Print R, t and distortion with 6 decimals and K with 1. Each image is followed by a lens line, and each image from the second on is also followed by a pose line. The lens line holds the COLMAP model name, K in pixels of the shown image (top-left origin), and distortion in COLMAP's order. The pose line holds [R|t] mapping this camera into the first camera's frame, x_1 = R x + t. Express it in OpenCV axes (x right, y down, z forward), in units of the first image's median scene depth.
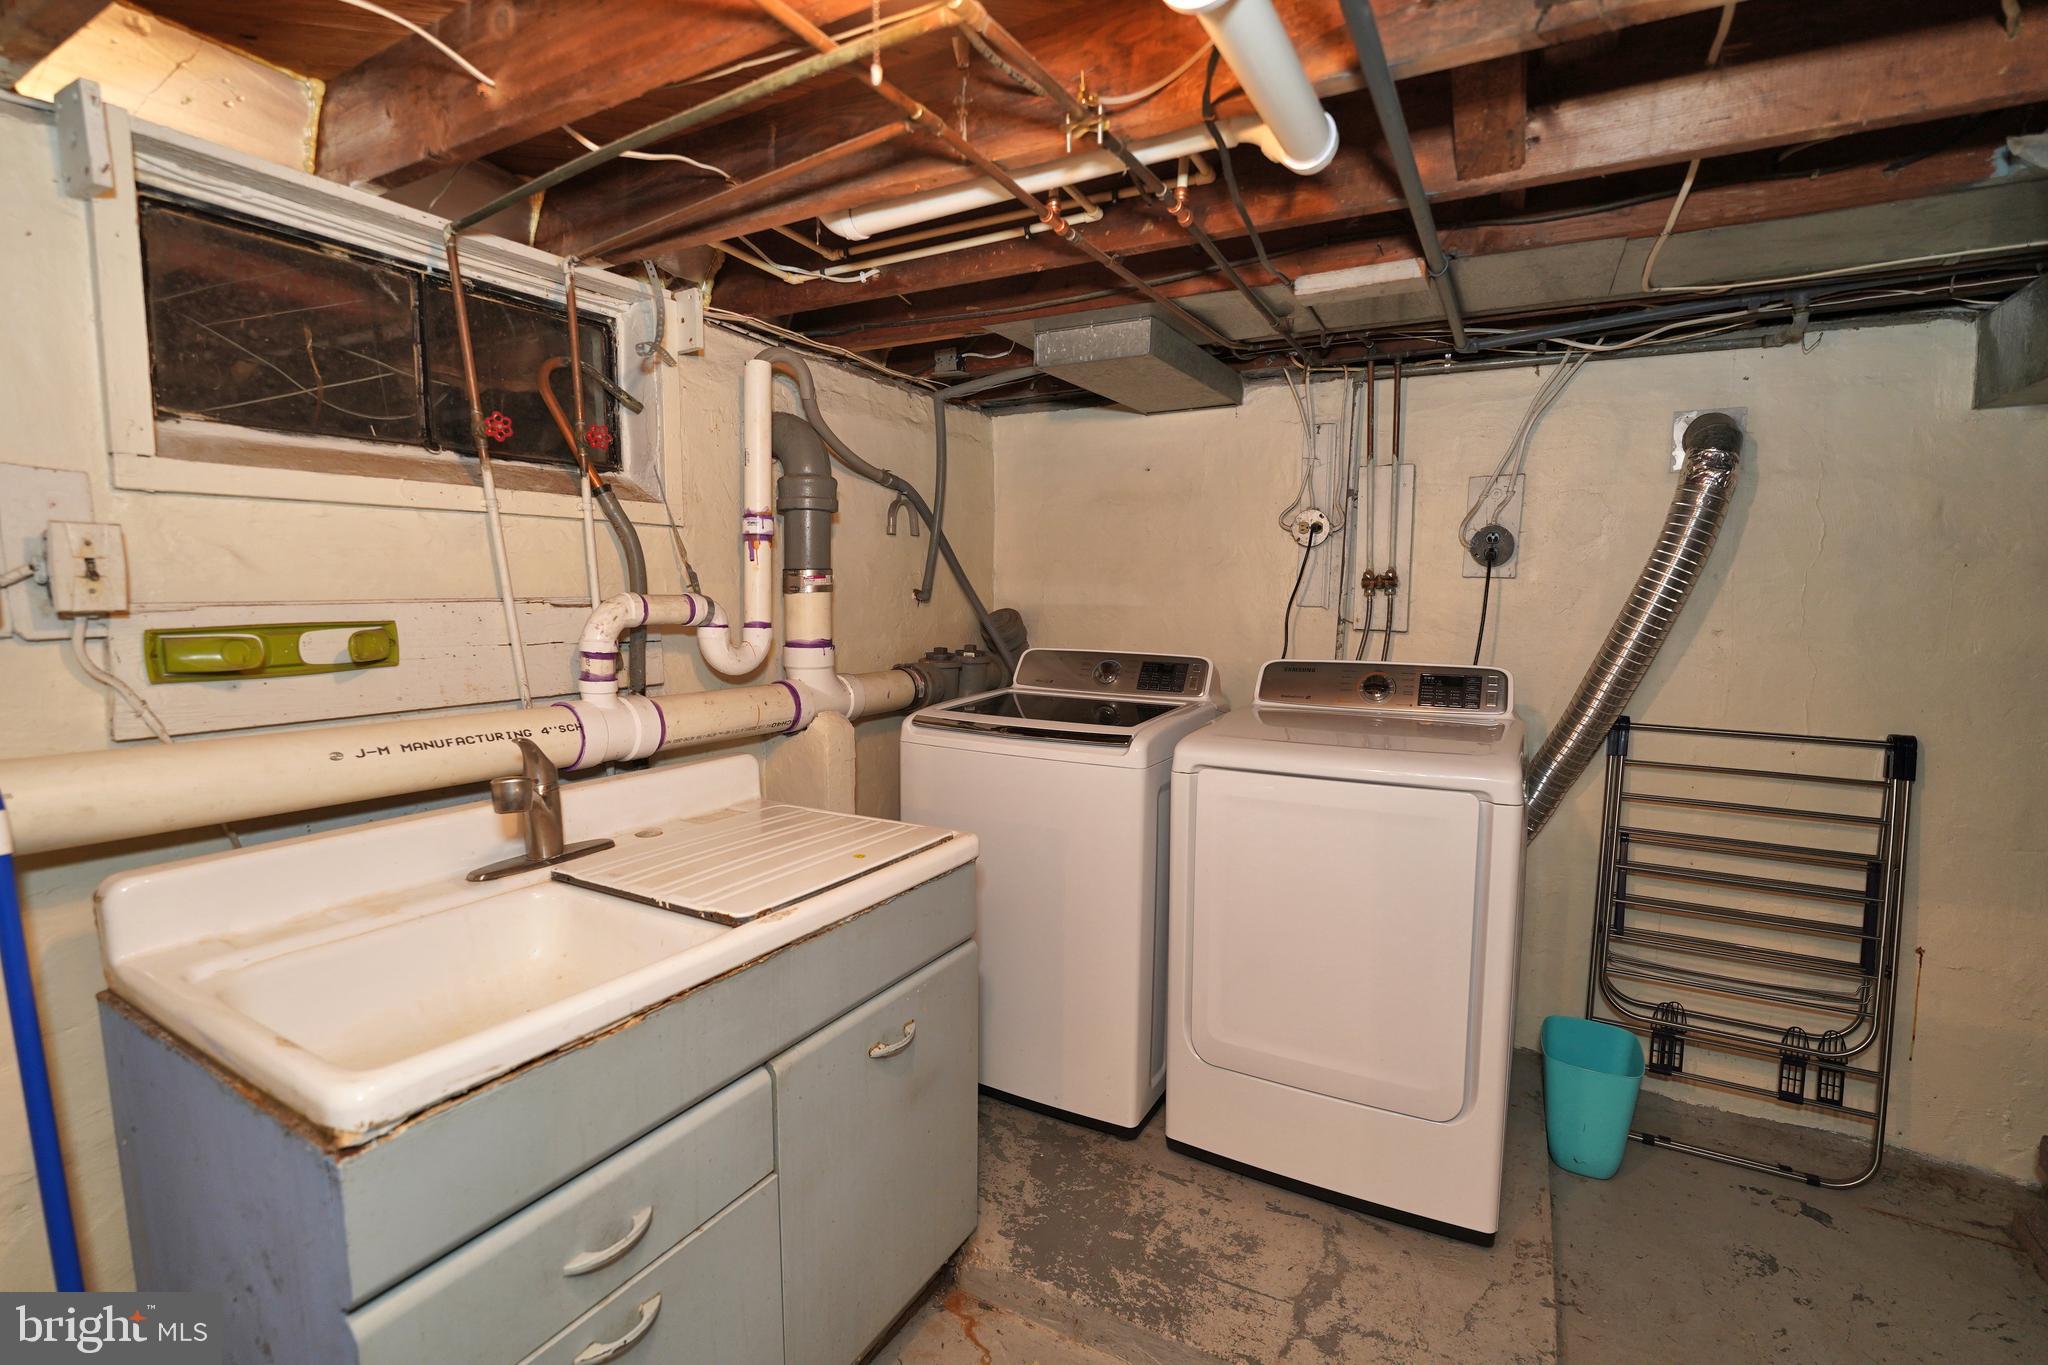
lens RADIAL K [[913.9, 0, 1024.0], [0, 913.9, 682.5], [0, 0, 1]] dist [-0.021849, -0.000380]
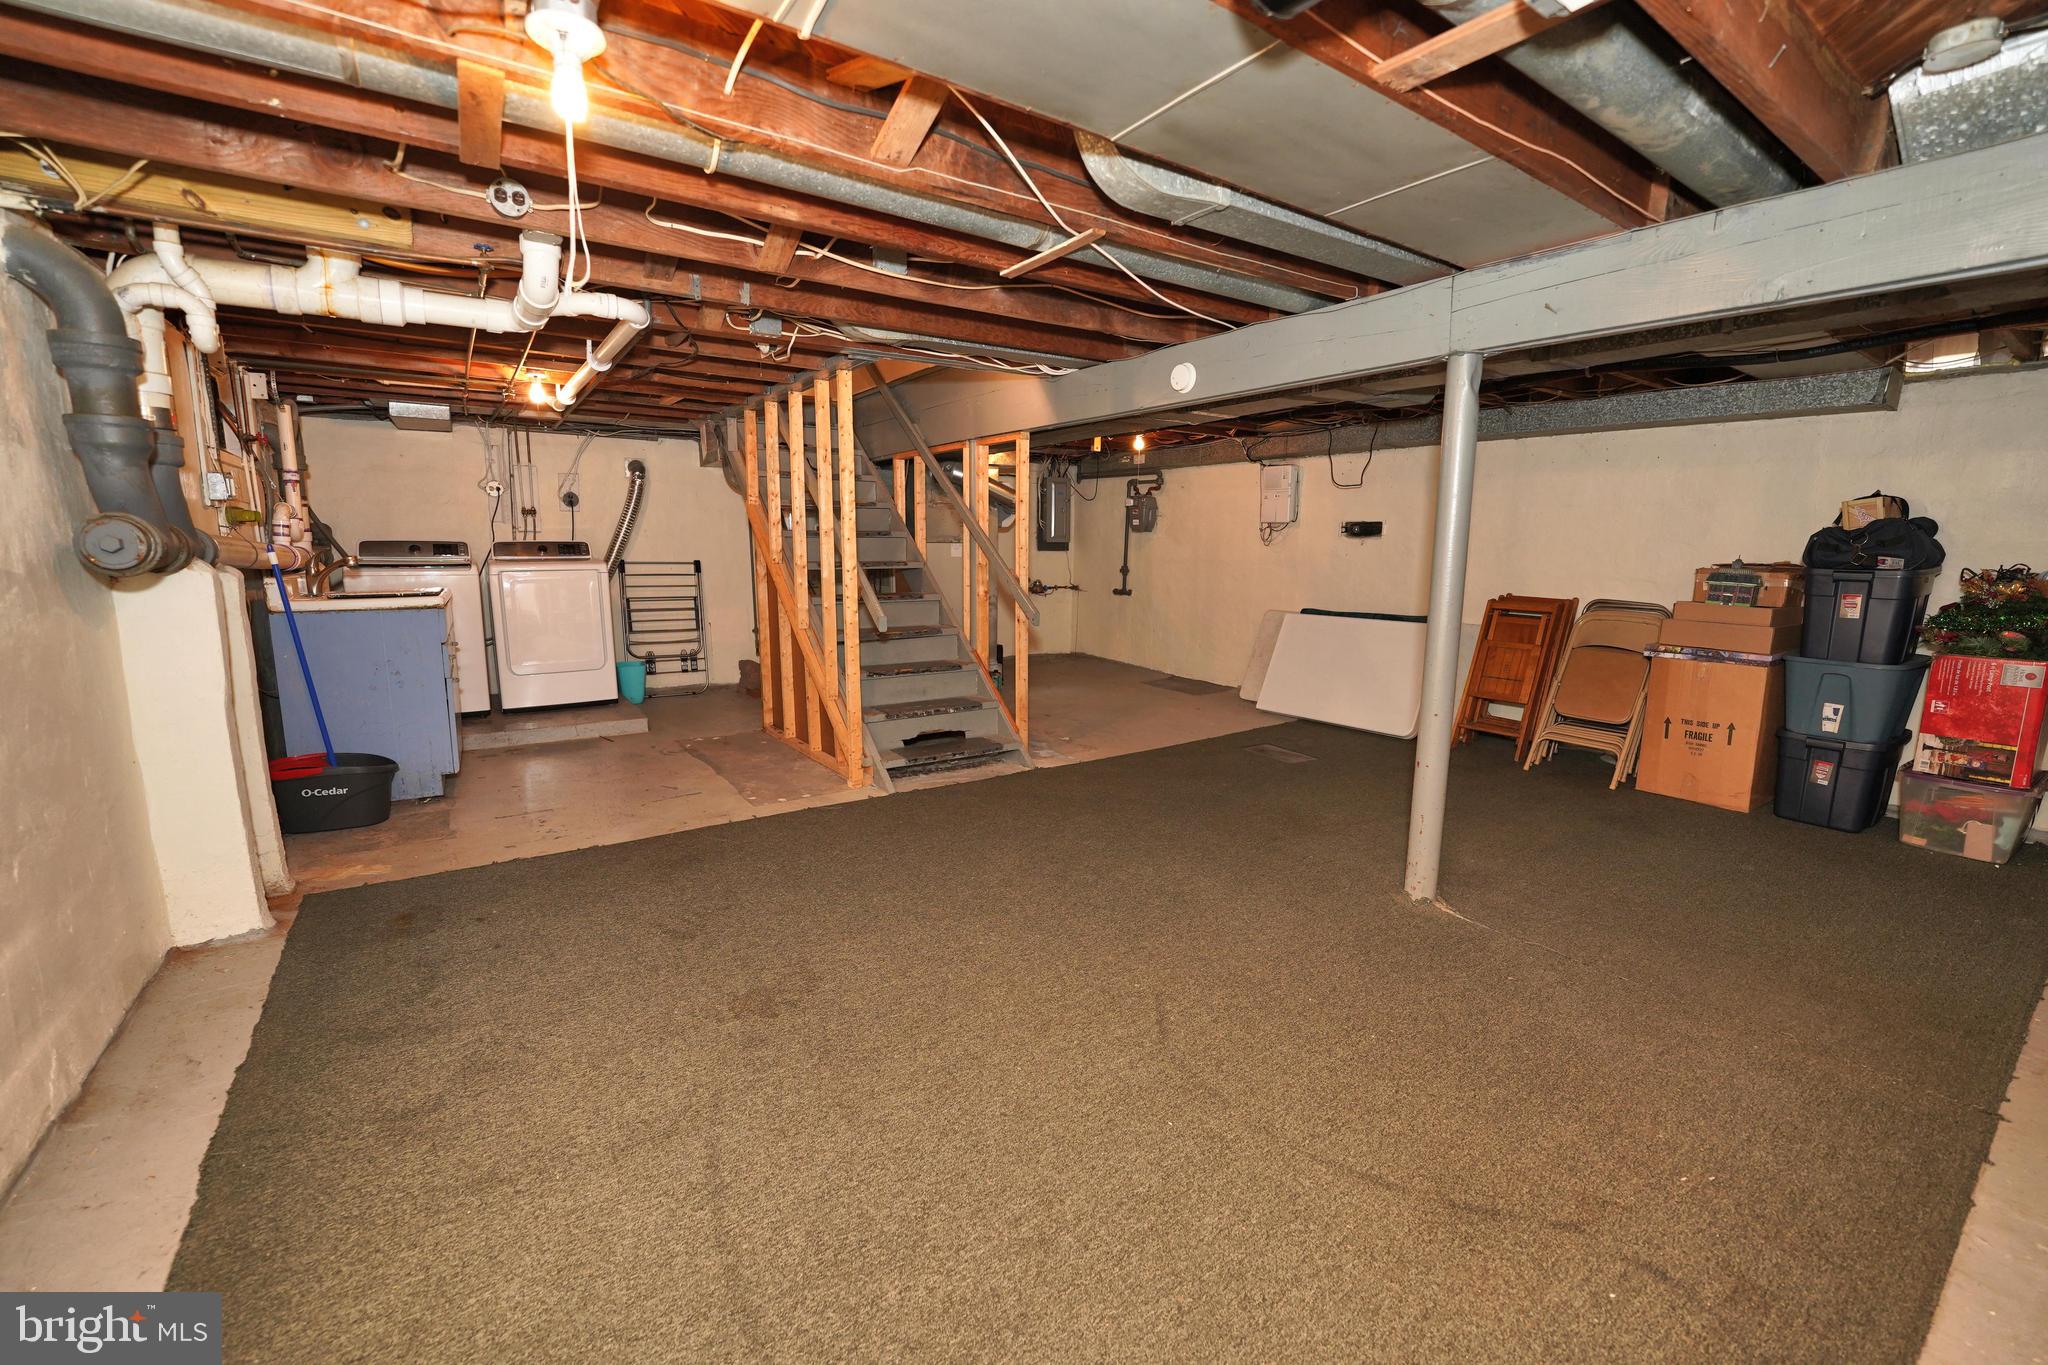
lens RADIAL K [[834.4, 0, 1024.0], [0, 834.4, 682.5], [0, 0, 1]] dist [-0.022047, 0.000196]
pose [[0.447853, -0.142664, 0.882652, -1.229455], [0.085929, 0.989486, 0.116332, 0.237365], [-0.889968, 0.023745, 0.455404, -1.430742]]
